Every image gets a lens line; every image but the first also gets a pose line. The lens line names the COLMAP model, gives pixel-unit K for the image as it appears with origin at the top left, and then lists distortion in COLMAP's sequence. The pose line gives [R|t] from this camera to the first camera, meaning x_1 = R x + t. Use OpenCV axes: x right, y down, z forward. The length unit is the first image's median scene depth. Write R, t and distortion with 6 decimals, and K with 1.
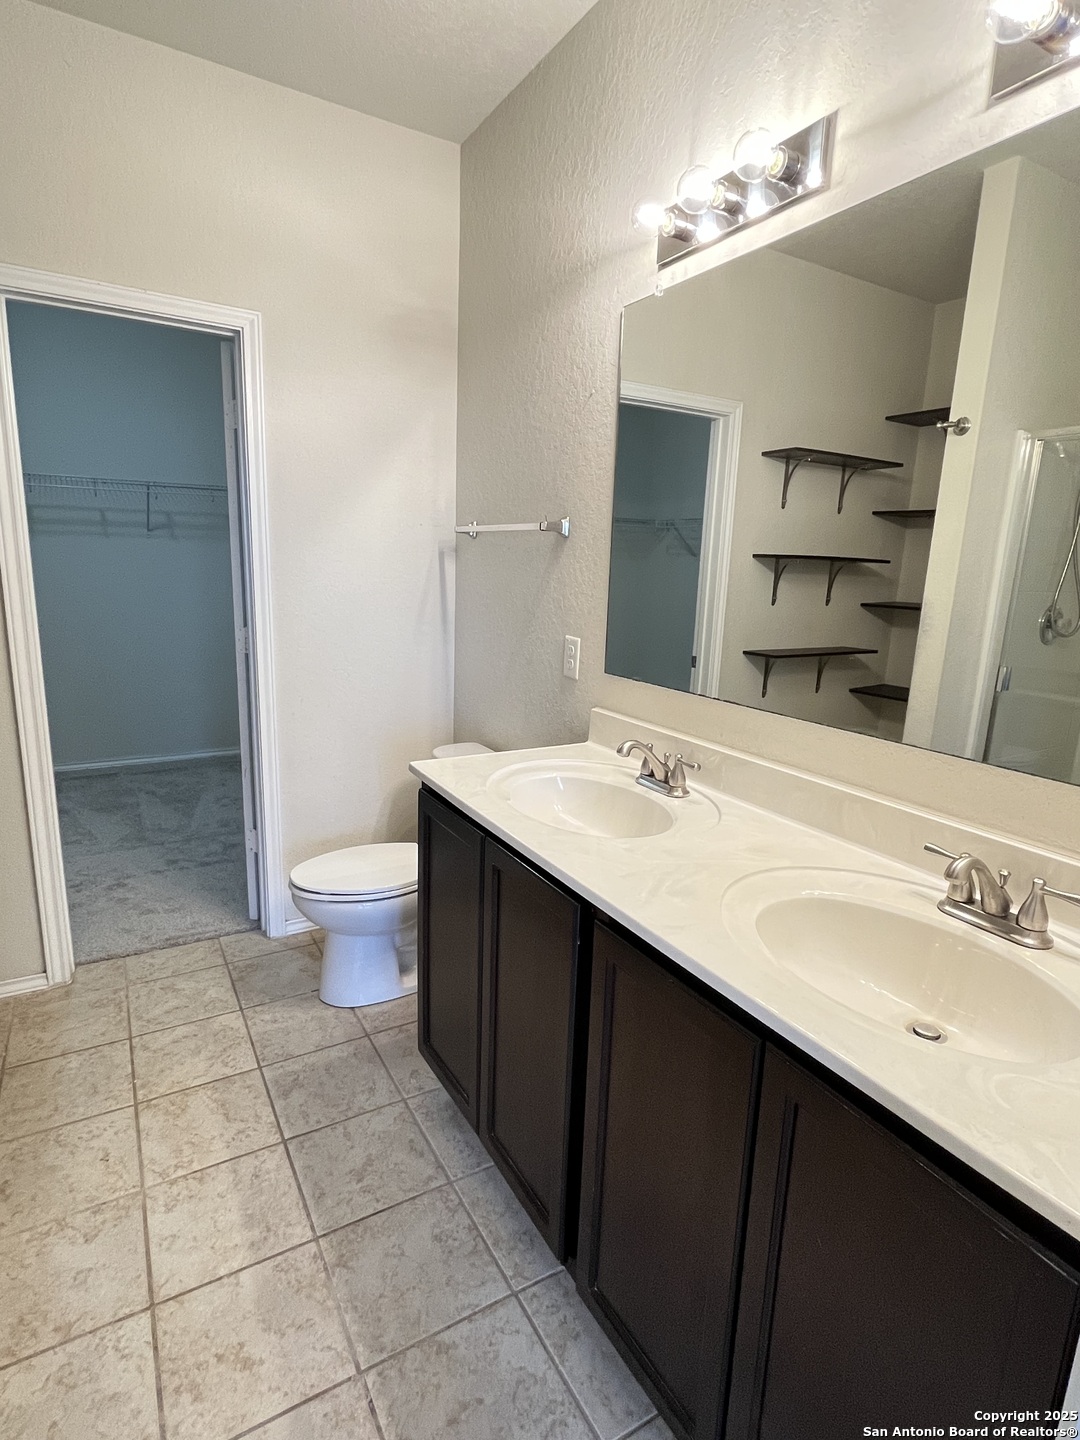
lens RADIAL K [[750.9, 0, 537.1], [0, 750.9, 718.8], [0, 0, 1]] dist [-0.002529, 0.000453]
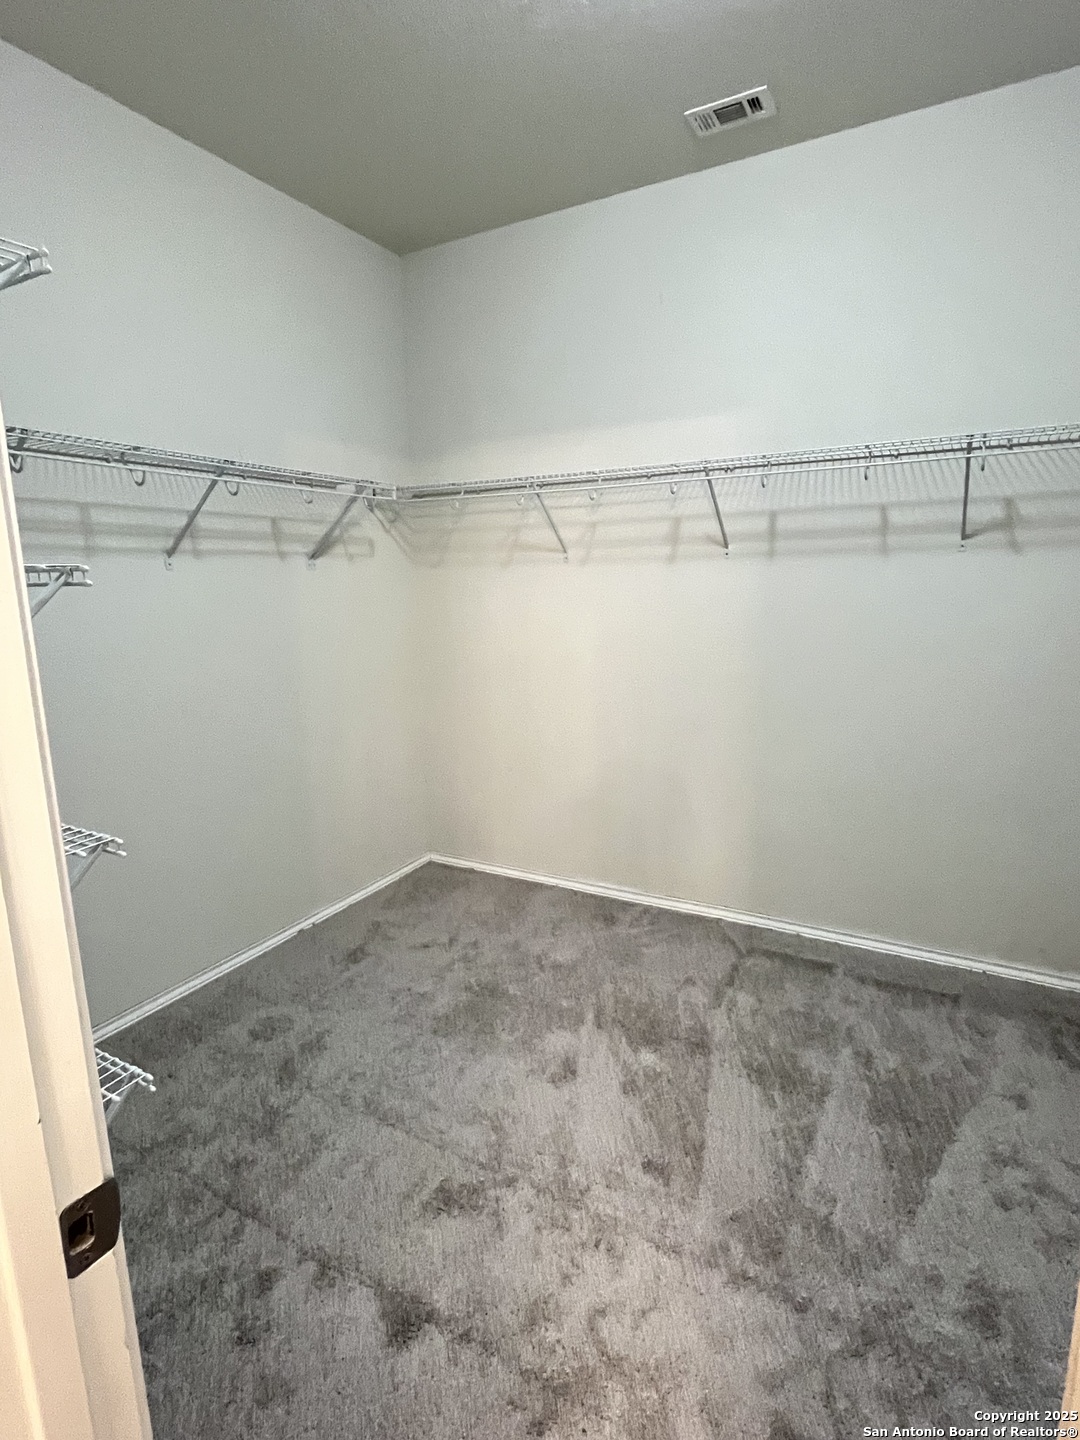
lens RADIAL K [[750.9, 0, 542.0], [0, 750.9, 717.1], [0, 0, 1]] dist [-0.002529, 0.000453]
pose [[0.502238, 0.118318, -0.856596, -0.209743], [-0.142312, 0.988397, 0.053083, -0.117156], [0.852938, 0.095244, 0.513249, 0.513566]]
